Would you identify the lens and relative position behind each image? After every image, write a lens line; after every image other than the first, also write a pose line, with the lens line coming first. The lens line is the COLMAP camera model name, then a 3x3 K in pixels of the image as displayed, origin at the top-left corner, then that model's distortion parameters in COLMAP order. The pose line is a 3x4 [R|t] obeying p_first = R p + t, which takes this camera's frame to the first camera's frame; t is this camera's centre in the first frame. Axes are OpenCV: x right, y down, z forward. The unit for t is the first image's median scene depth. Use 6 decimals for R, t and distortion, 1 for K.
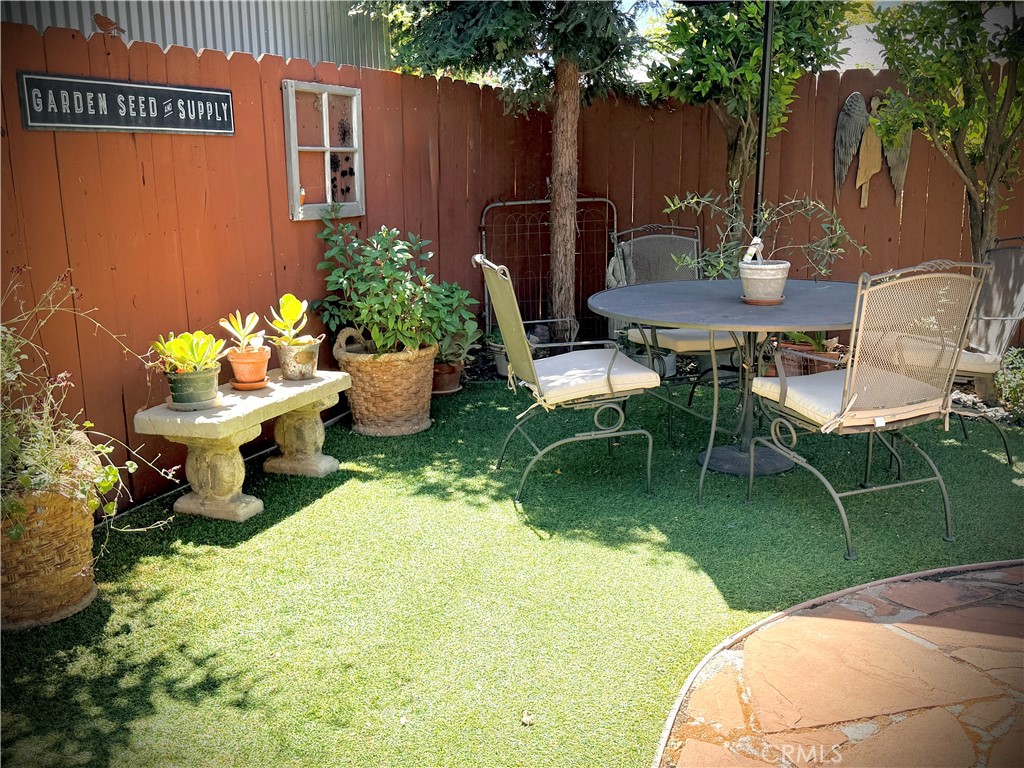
lens RADIAL K [[1014.6, 0, 512.0], [0, 1014.6, 384.0], [0, 0, 1]] dist [0.140691, -0.327849]
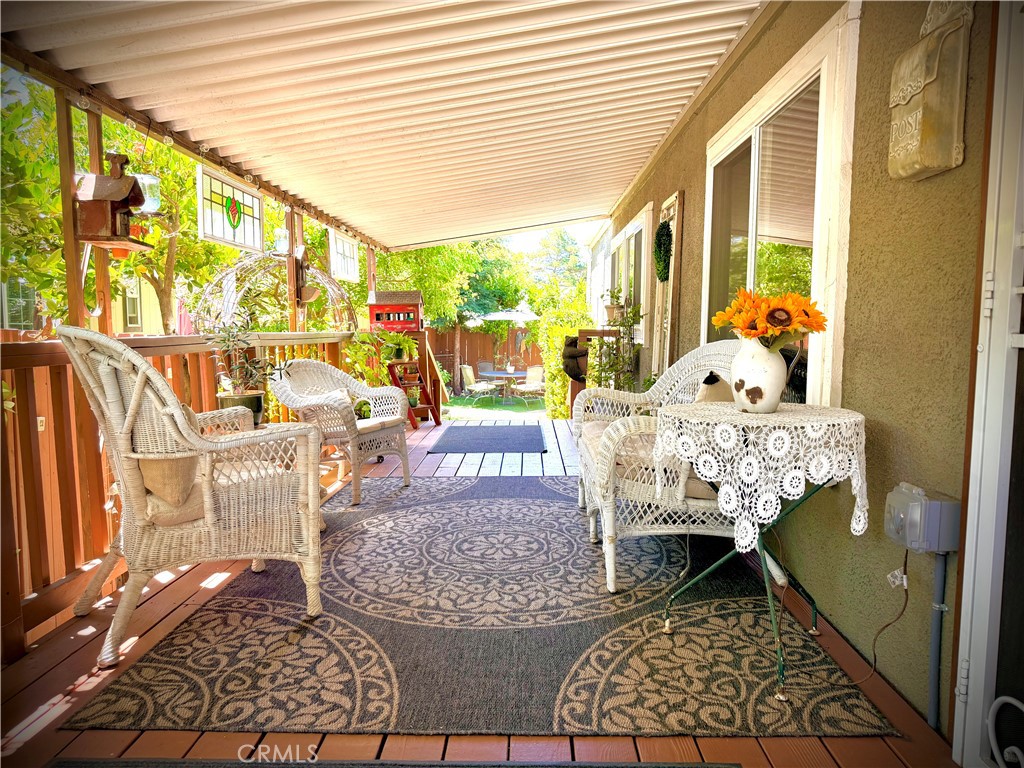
lens RADIAL K [[712.7, 0, 512.0], [0, 712.7, 384.0], [0, 0, 1]] dist [0.000025, -0.000351]
pose [[0.940756, -0.011941, 0.338873, -1.103159], [0.056716, 0.990842, -0.122538, 0.468579], [-0.334306, 0.134498, 0.932818, -2.722828]]
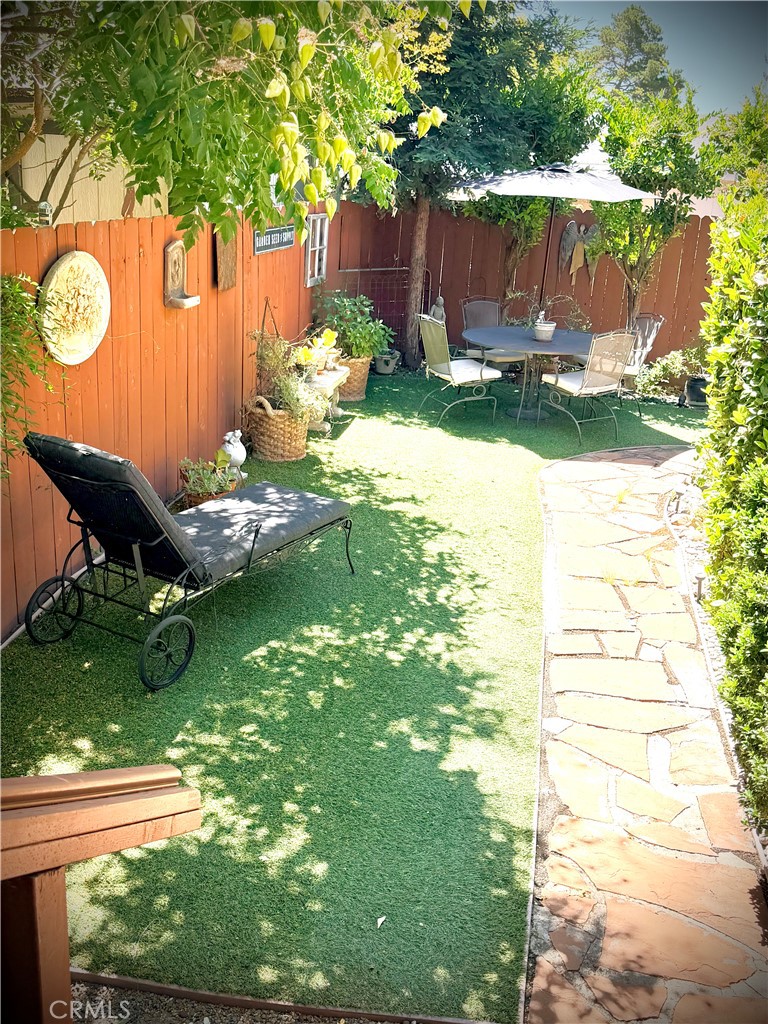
lens RADIAL K [[1014.6, 0, 384.0], [0, 1014.6, 512.0], [0, 0, 1]] dist [0.140691, -0.327849]
pose [[0.976790, -0.001634, 0.214192, -0.577830], [-0.023198, 0.993282, 0.113368, 0.047467], [-0.212938, -0.115706, 0.970190, -1.140120]]
